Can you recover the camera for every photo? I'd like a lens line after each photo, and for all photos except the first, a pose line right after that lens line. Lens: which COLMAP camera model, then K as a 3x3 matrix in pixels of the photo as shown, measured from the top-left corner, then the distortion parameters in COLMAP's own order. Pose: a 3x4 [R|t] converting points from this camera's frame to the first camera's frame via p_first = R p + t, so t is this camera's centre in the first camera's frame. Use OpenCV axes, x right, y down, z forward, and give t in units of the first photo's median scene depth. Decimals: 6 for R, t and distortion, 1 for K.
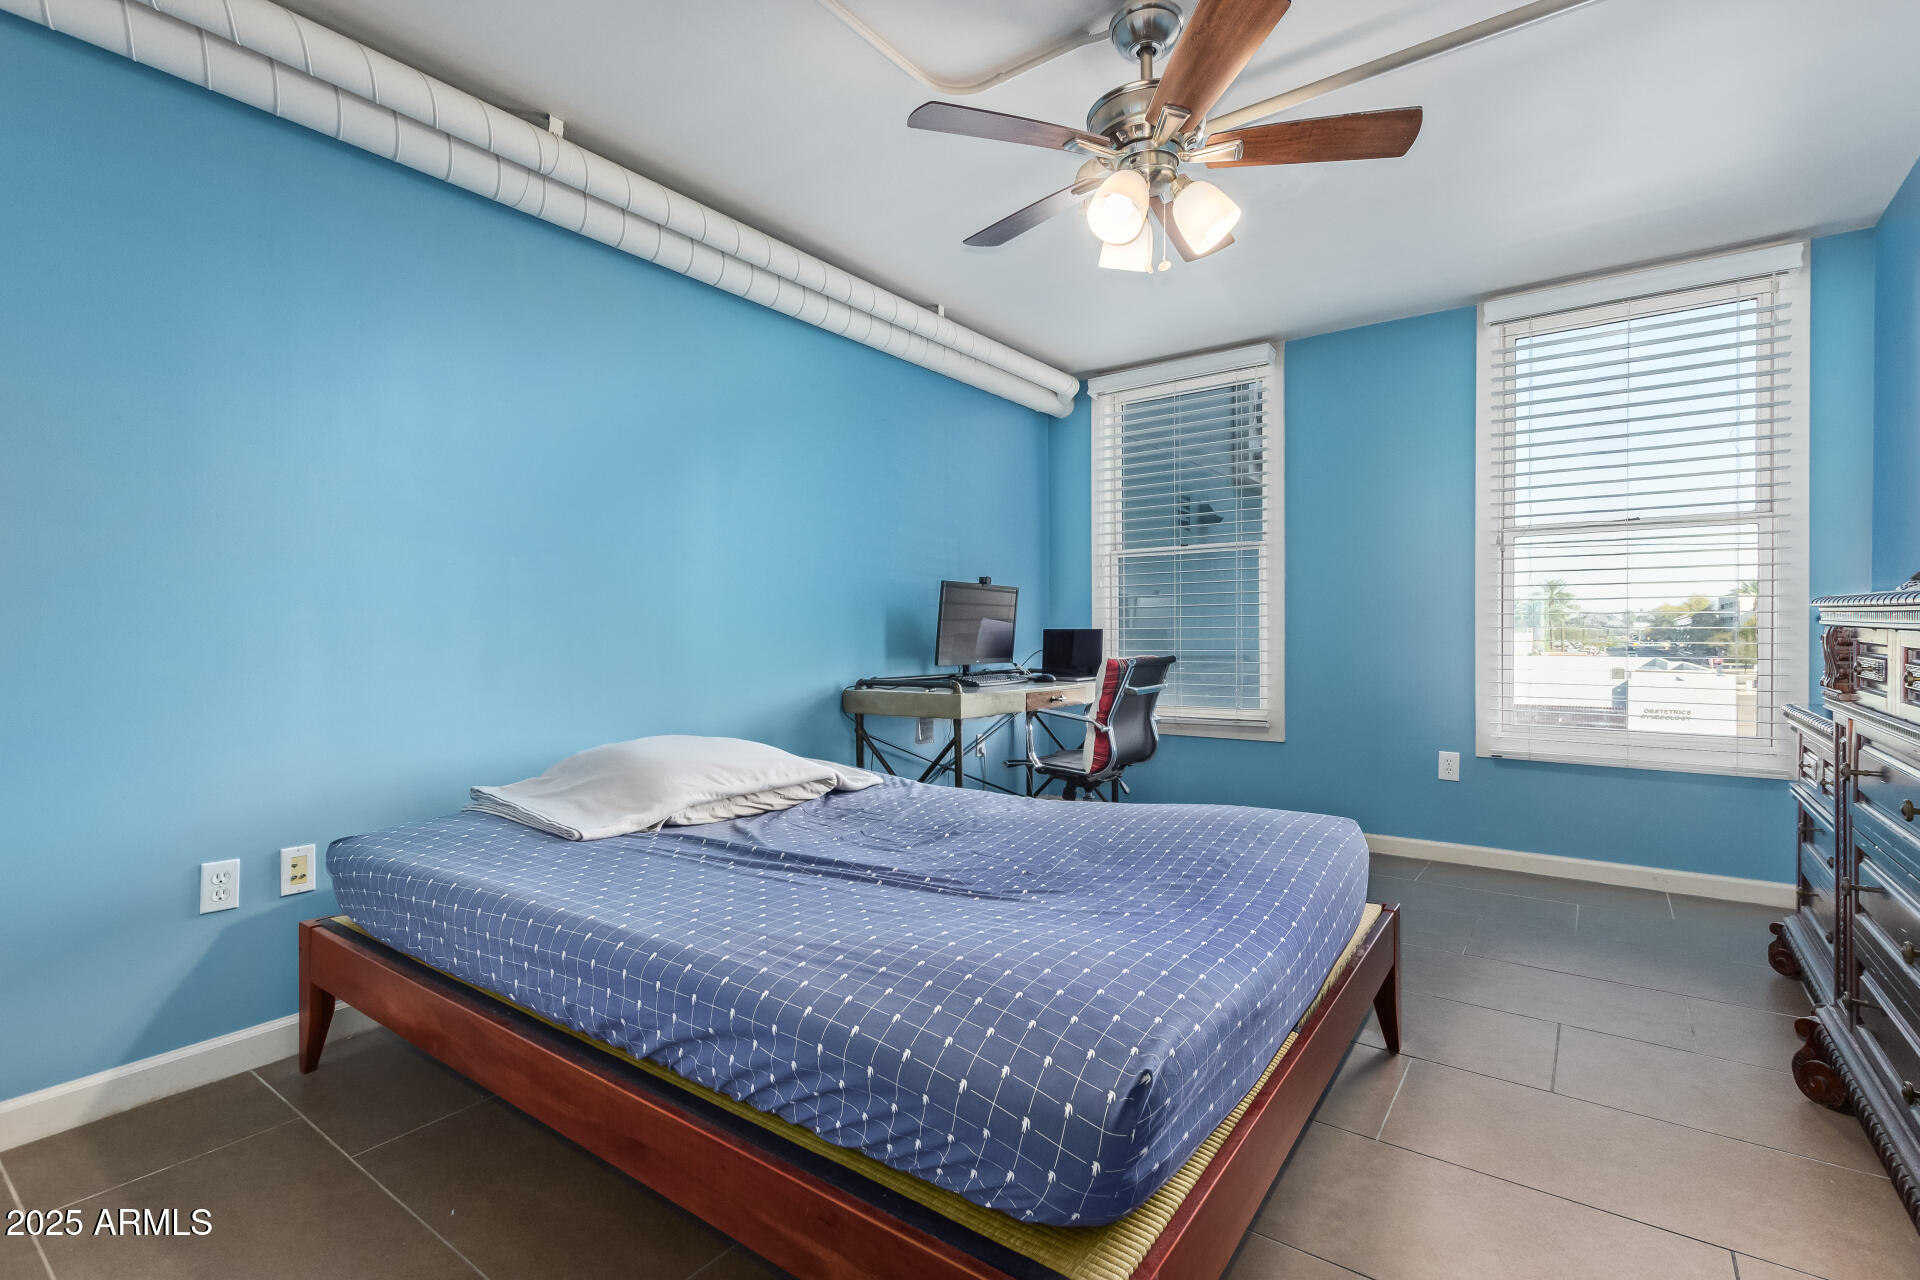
lens RADIAL K [[894.7, 0, 960.0], [0, 894.7, 640.0], [0, 0, 1]] dist [-0.001721, -0.000287]
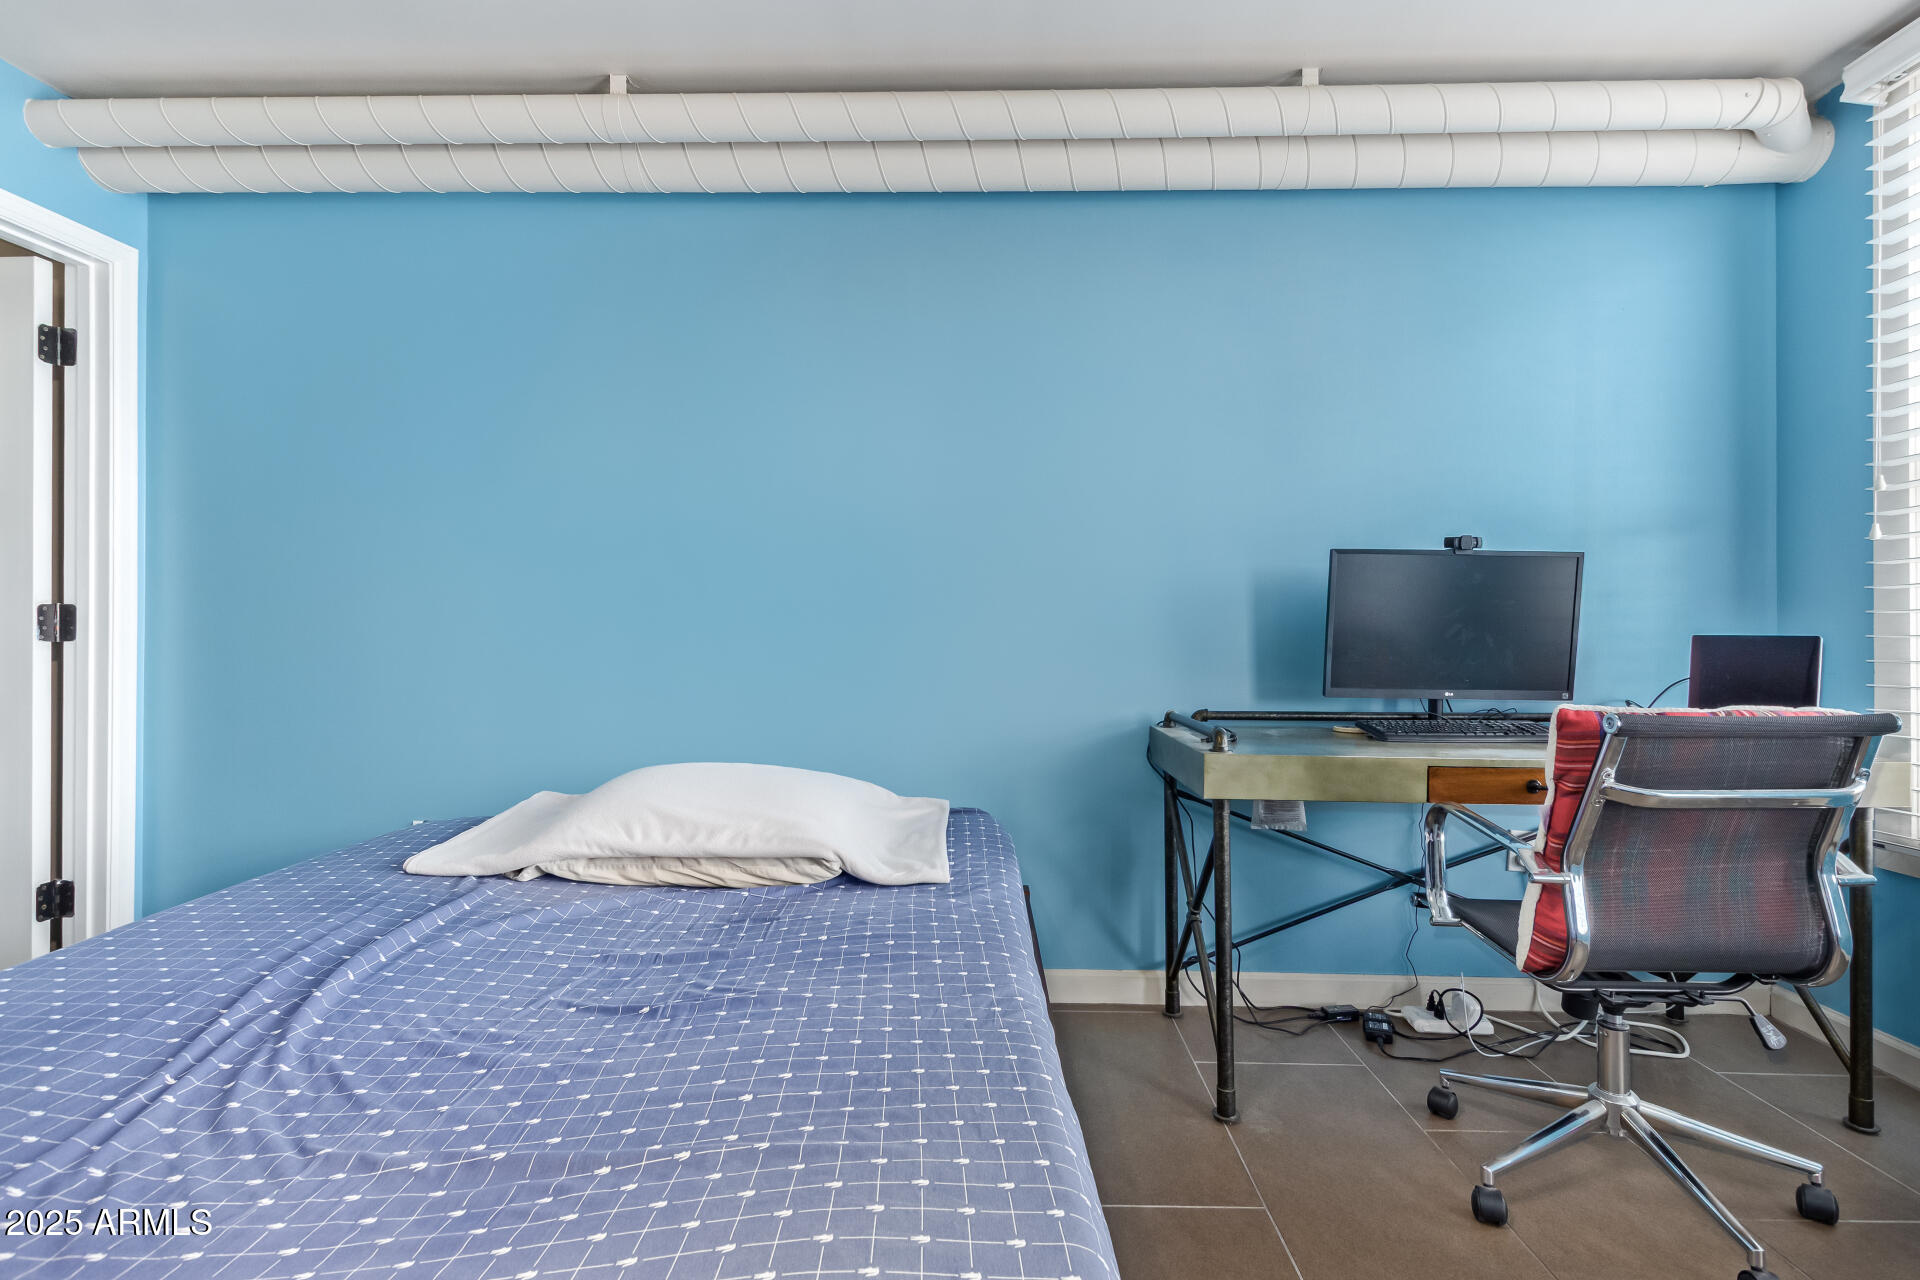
lens RADIAL K [[920.8, 0, 955.6], [0, 920.8, 628.4], [0, 0, 1]] dist [0.001631, -0.000436]
pose [[0.564760, 0.002105, -0.825252, 0.334635], [-0.011080, 0.999926, -0.005032, -0.010827], [0.825181, 0.011985, 0.564742, 0.482704]]
